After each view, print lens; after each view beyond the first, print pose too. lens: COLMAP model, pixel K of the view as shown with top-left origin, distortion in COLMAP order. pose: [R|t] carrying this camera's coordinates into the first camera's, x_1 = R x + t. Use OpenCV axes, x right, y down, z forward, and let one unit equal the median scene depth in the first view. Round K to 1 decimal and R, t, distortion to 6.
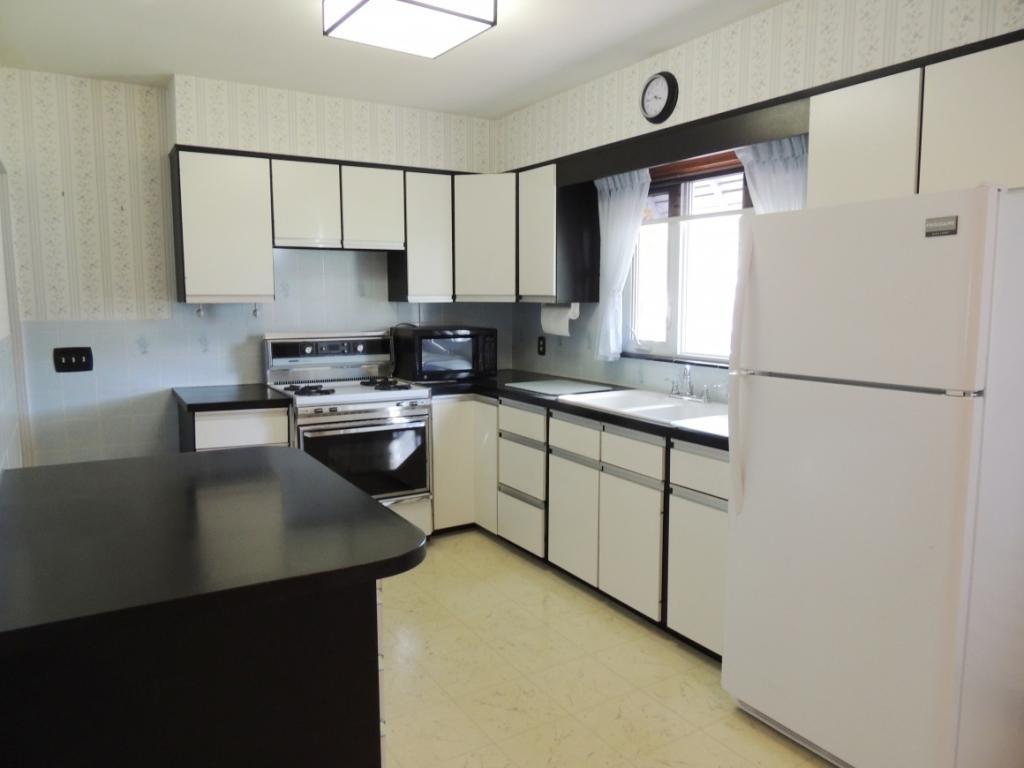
lens RADIAL K [[731.8, 0, 511.3], [0, 731.8, 378.8], [0, 0, 1]] dist [-0.005642, -0.003852]
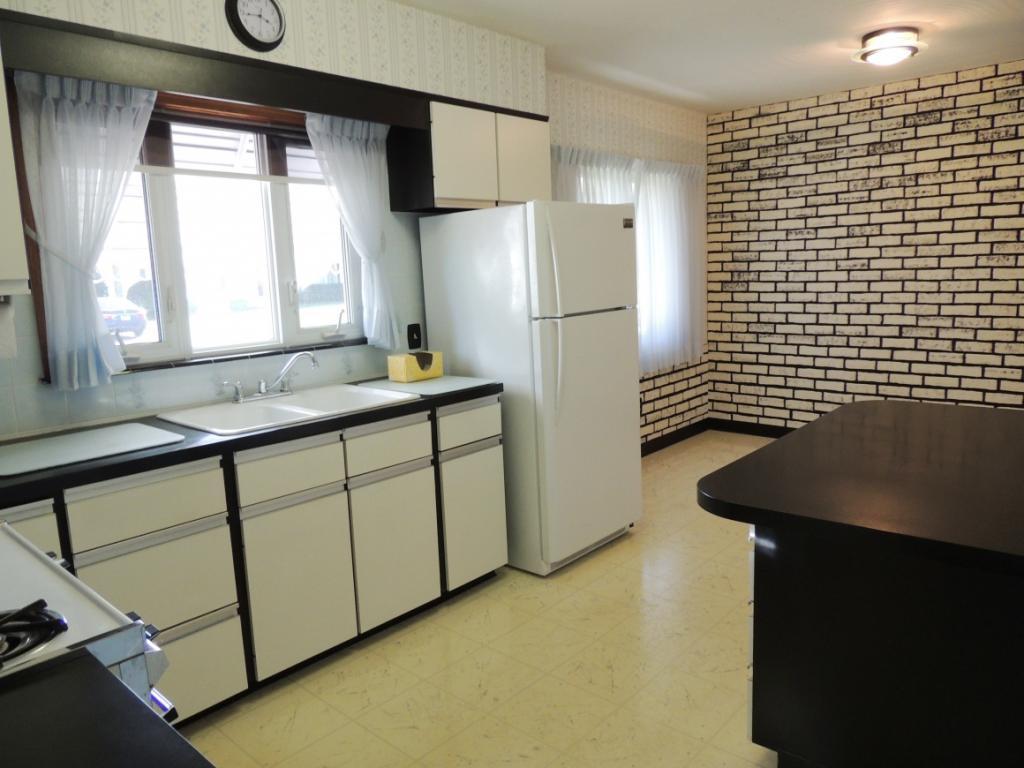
lens RADIAL K [[731.8, 0, 511.3], [0, 731.8, 378.8], [0, 0, 1]] dist [-0.005642, -0.003852]
pose [[-0.291286, -0.133273, 0.947307, -0.688531], [0.147140, 0.972223, 0.182023, -0.114136], [-0.945252, 0.192408, -0.263585, 1.054944]]
